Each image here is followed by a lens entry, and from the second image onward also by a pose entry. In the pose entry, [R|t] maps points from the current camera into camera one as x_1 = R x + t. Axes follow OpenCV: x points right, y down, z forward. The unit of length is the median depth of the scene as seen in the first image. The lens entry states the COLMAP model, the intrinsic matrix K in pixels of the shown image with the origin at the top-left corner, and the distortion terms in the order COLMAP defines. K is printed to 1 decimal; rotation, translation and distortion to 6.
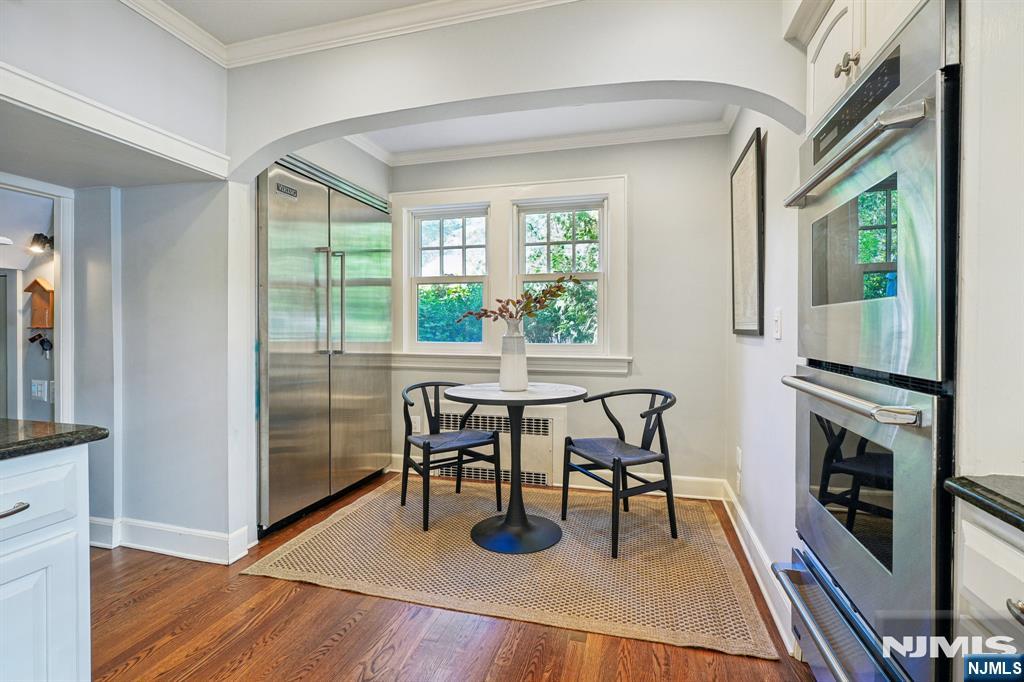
lens RADIAL K [[466.1, 0, 492.6], [0, 466.1, 333.3], [0, 0, 1]] dist [-0.003655, 0.002430]
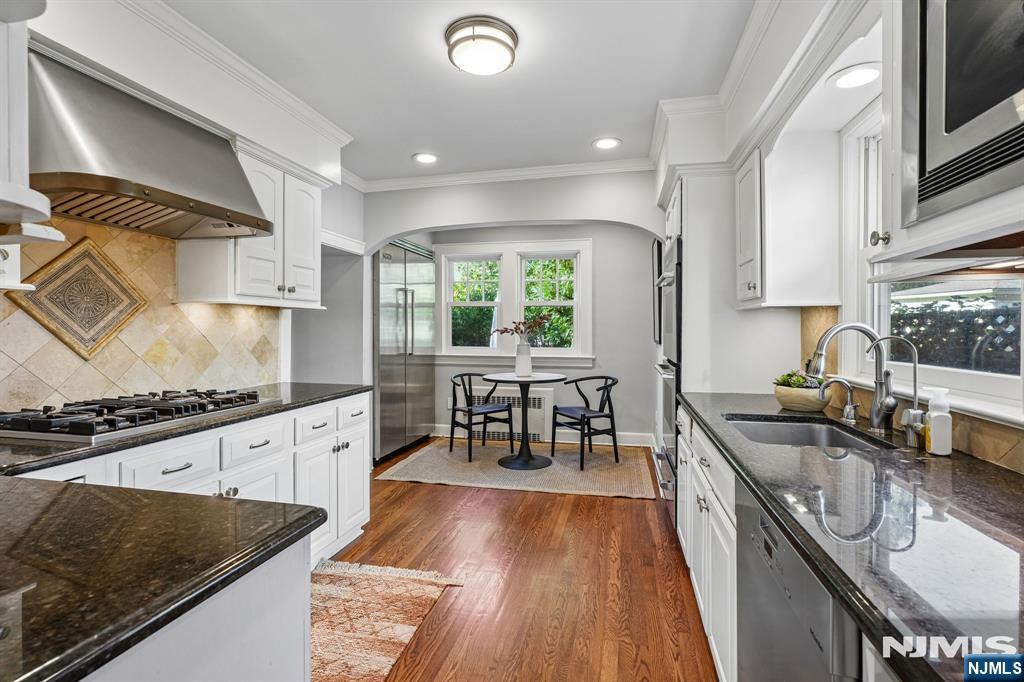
lens RADIAL K [[466.1, 0, 524.3], [0, 466.1, 327.4], [0, 0, 1]] dist [-0.003655, 0.002430]
pose [[0.994308, 0.001312, 0.106533, -0.118217], [0.000157, 0.999905, -0.013777, -0.028325], [-0.106540, 0.013715, 0.994214, -0.607859]]
